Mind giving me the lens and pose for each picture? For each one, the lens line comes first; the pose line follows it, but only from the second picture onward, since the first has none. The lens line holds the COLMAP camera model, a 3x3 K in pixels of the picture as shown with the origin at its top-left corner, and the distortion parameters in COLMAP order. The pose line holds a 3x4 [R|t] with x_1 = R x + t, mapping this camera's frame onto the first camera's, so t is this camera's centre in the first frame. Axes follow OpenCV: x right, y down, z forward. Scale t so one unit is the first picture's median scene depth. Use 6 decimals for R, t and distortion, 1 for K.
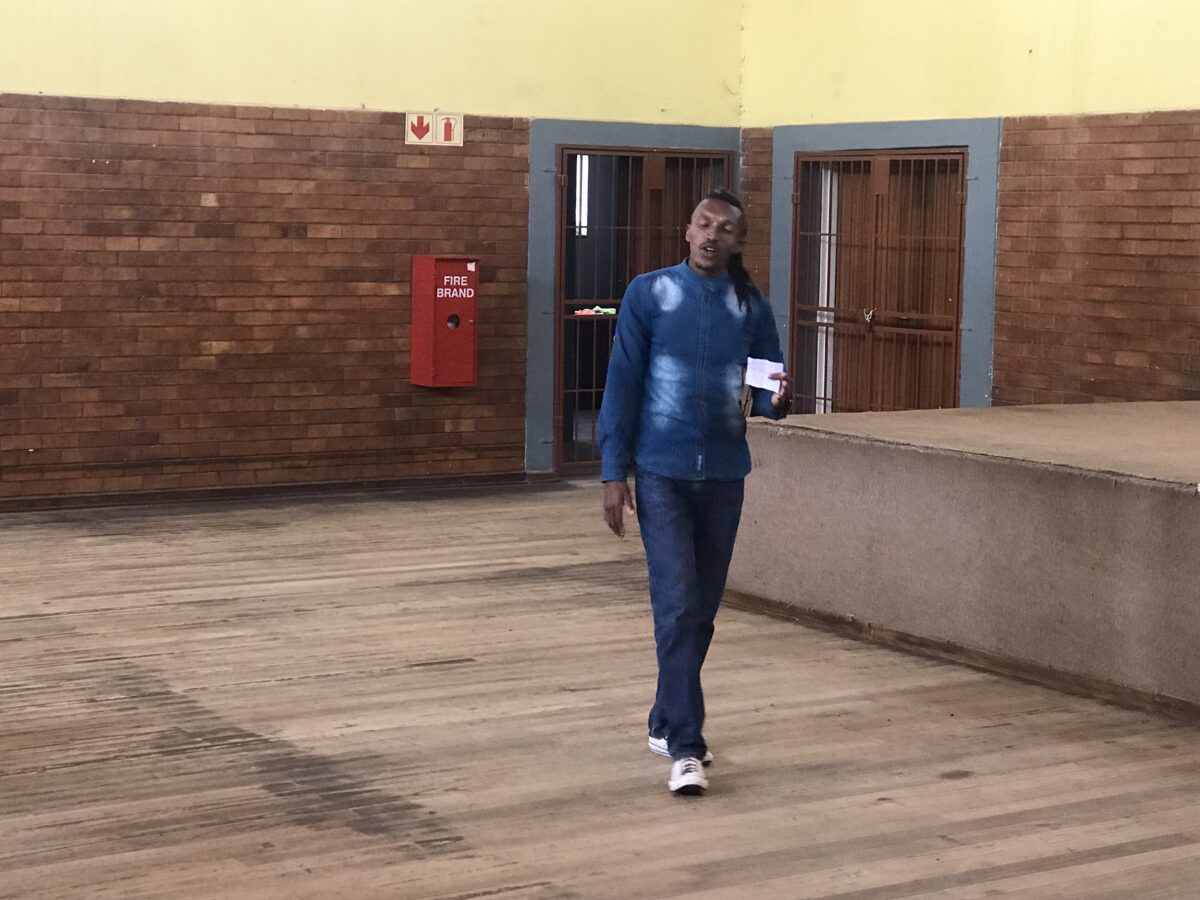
lens RADIAL K [[2318.9, 0, 601.0], [0, 2318.9, 447.1], [0, 0, 1]] dist [0.133208, 0.000000]
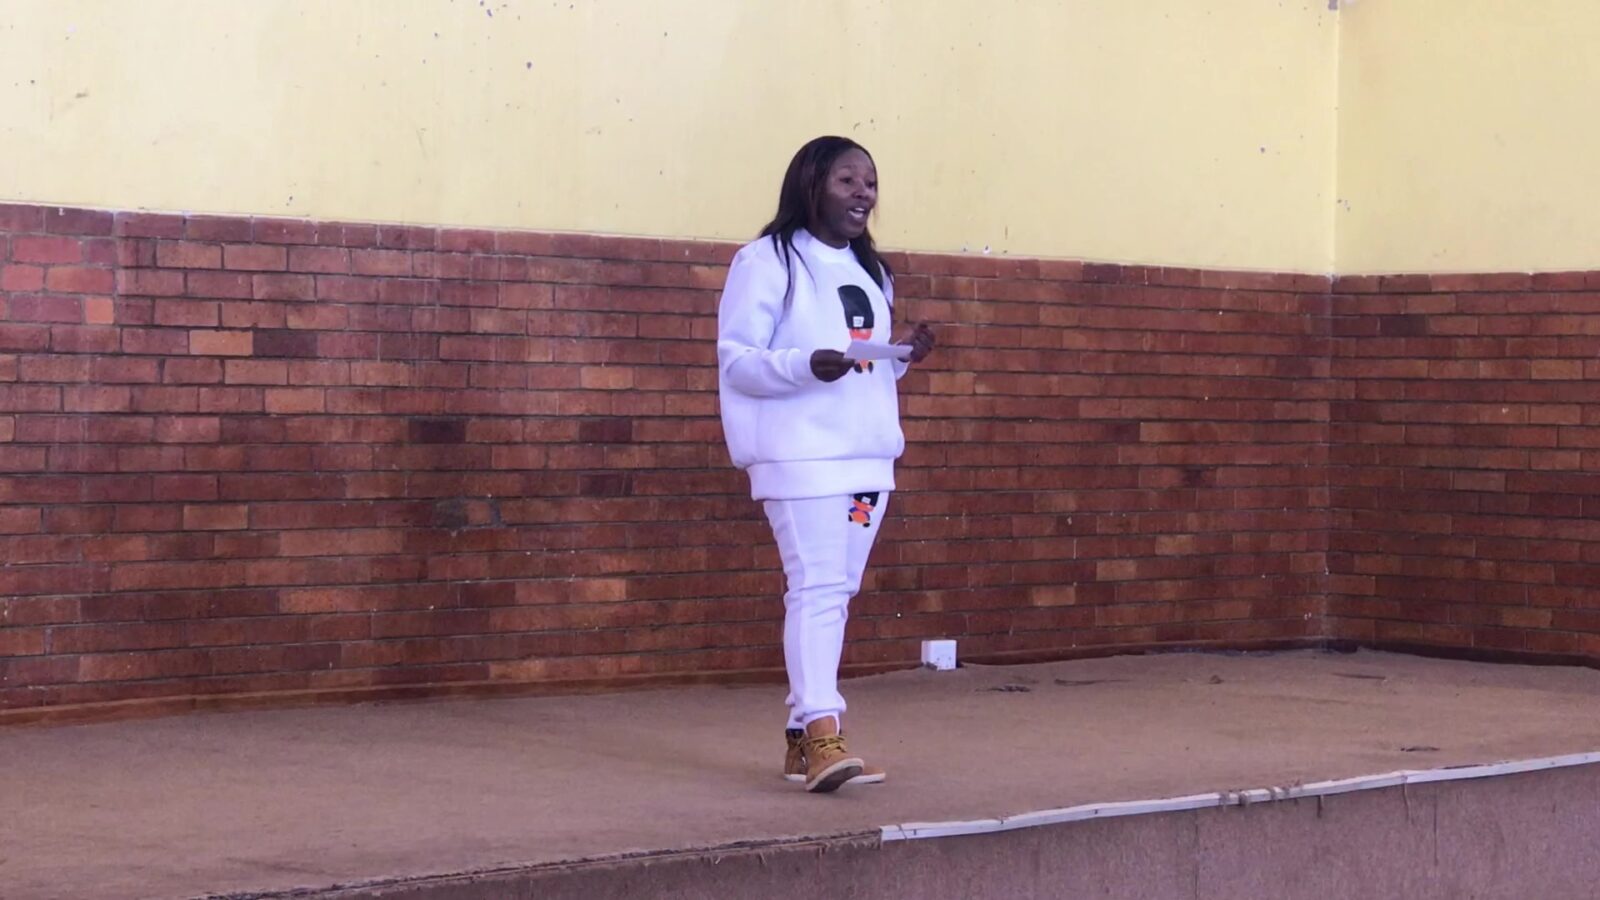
lens RADIAL K [[3627.2, 0, 782.8], [0, 3627.2, 447.6], [0, 0, 1]] dist [-0.002149, 0.000000]
pose [[-0.177021, -0.033916, 0.983623, -0.374769], [0.083786, 0.995259, 0.049396, -0.072967], [-0.980634, 0.091157, -0.173340, 0.612078]]
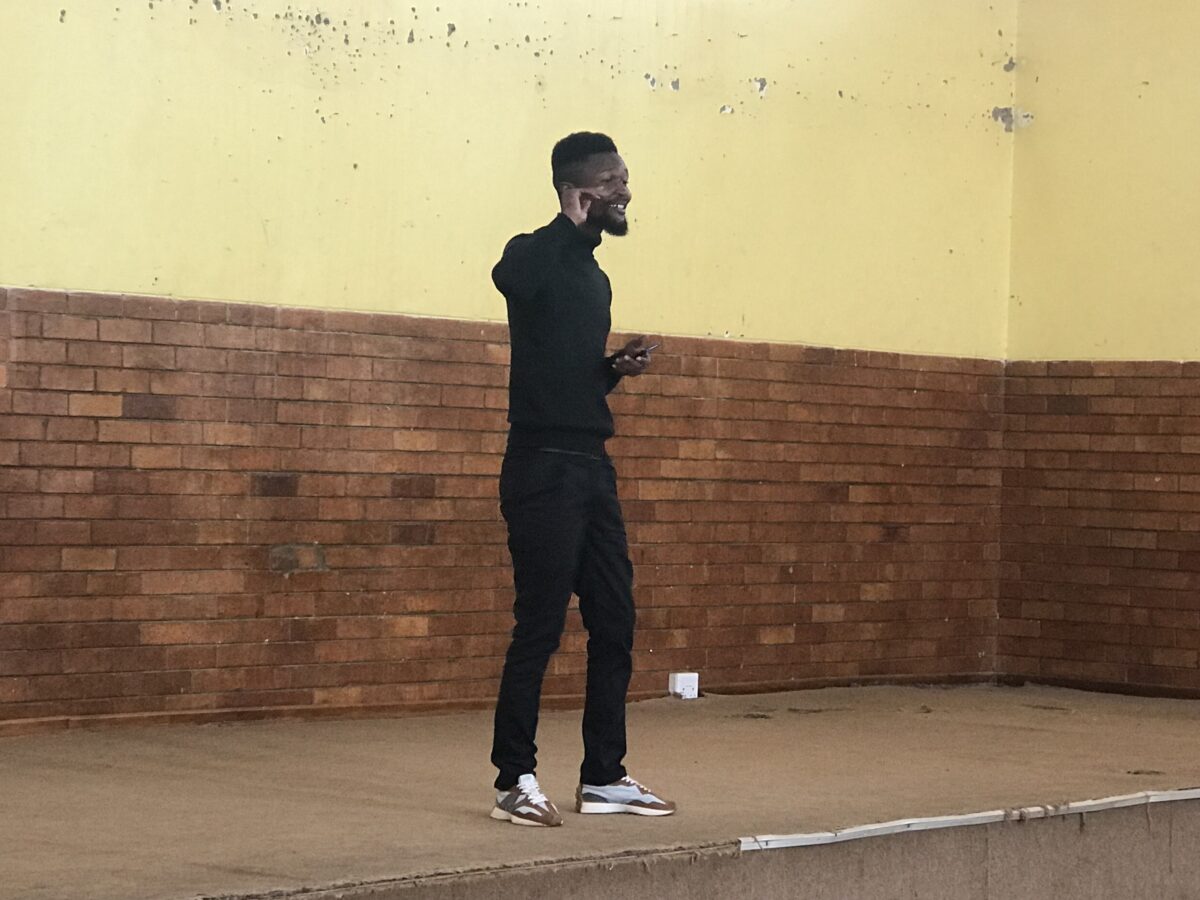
lens RADIAL K [[3169.8, 0, 595.5], [0, 3169.8, 448.1], [0, 0, 1]] dist [-0.008287, 0.000000]
pose [[-0.248606, -0.021642, 0.968363, -0.366061], [0.065884, 0.997057, 0.039198, -0.078151], [-0.966361, 0.073545, -0.246448, 0.659991]]
